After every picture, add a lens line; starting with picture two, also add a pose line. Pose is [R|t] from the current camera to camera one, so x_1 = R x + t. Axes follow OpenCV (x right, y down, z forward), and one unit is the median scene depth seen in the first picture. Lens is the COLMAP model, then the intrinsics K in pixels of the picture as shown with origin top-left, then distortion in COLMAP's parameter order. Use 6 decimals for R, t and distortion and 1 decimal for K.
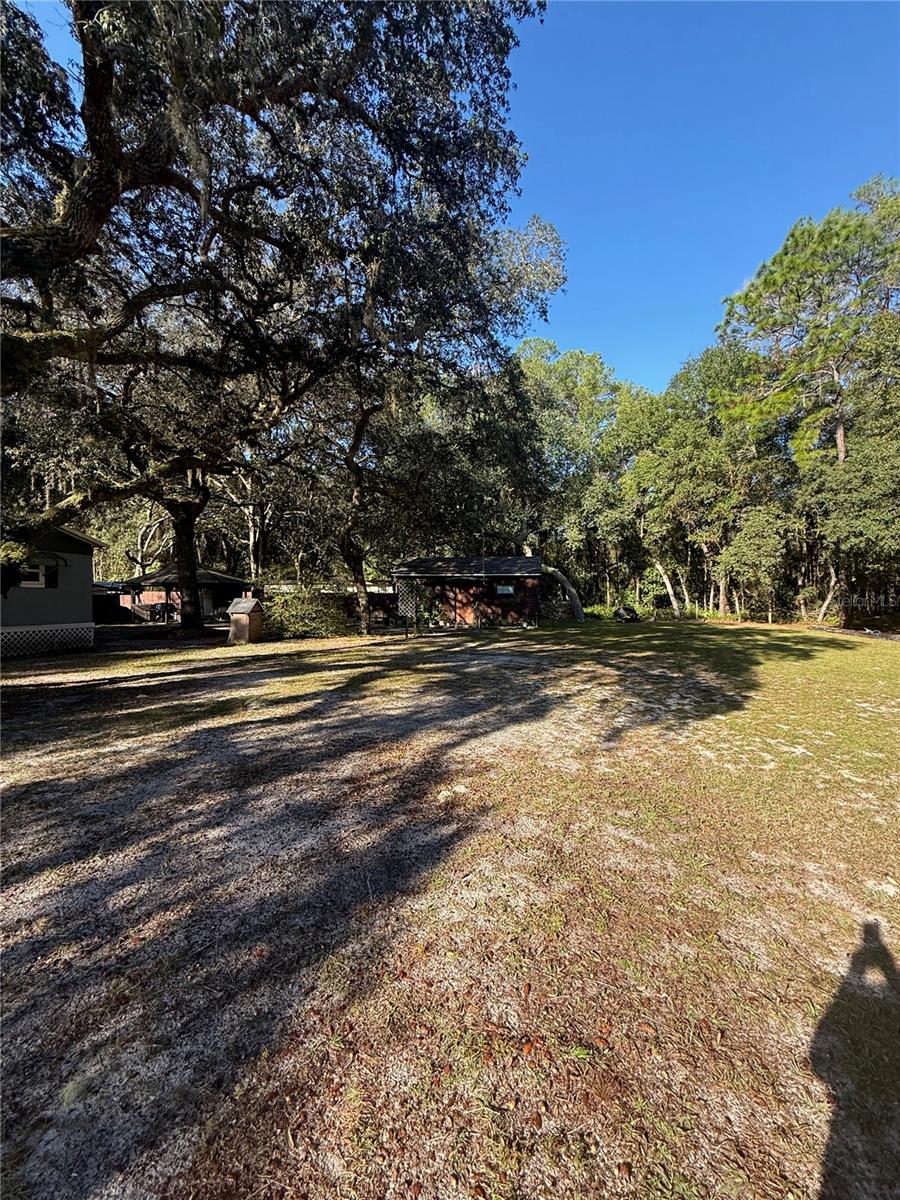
lens RADIAL K [[477.9, 0, 454.2], [0, 477.9, 596.8], [0, 0, 1]] dist [-0.000749, 0.000434]
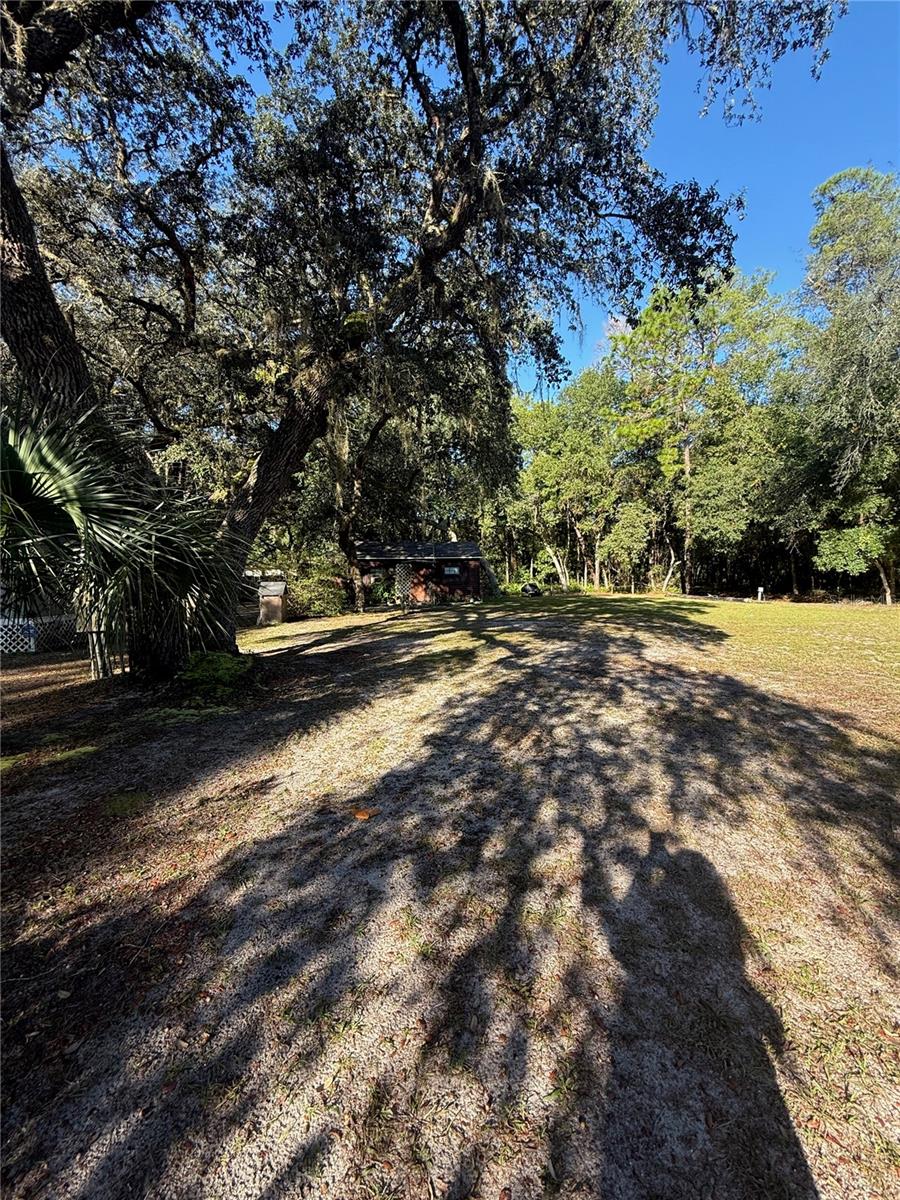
lens RADIAL K [[477.9, 0, 454.2], [0, 477.9, 596.8], [0, 0, 1]] dist [-0.000749, 0.000434]
pose [[0.950582, -0.031704, 0.308850, -0.202060], [0.019533, 0.998909, 0.042421, -0.000477], [-0.309858, -0.034292, 0.950164, -0.078436]]
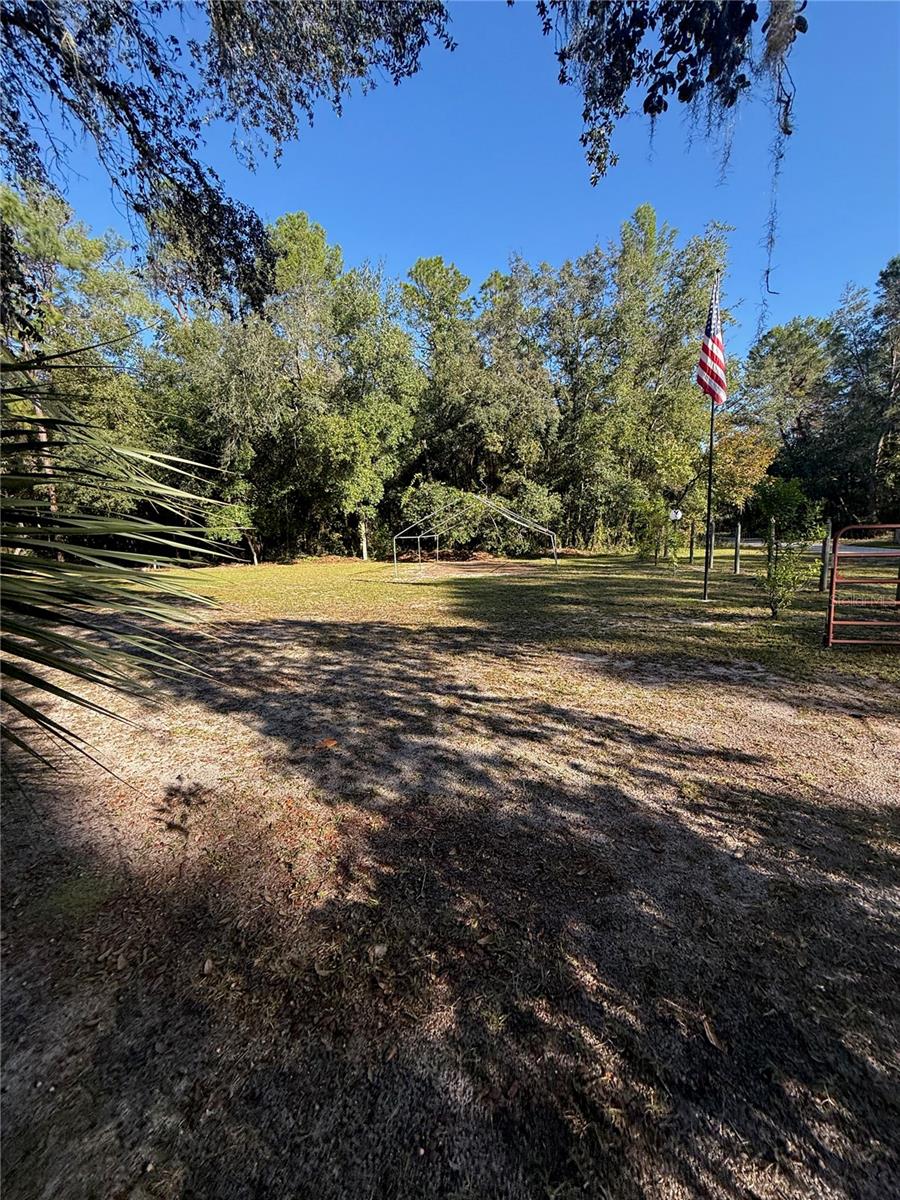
lens RADIAL K [[477.9, 0, 454.2], [0, 477.9, 596.8], [0, 0, 1]] dist [-0.000749, 0.000434]
pose [[0.016256, -0.137659, 0.990346, -0.304760], [0.029695, 0.990107, 0.137138, -0.001926], [-0.999427, 0.027179, 0.020183, -0.010913]]
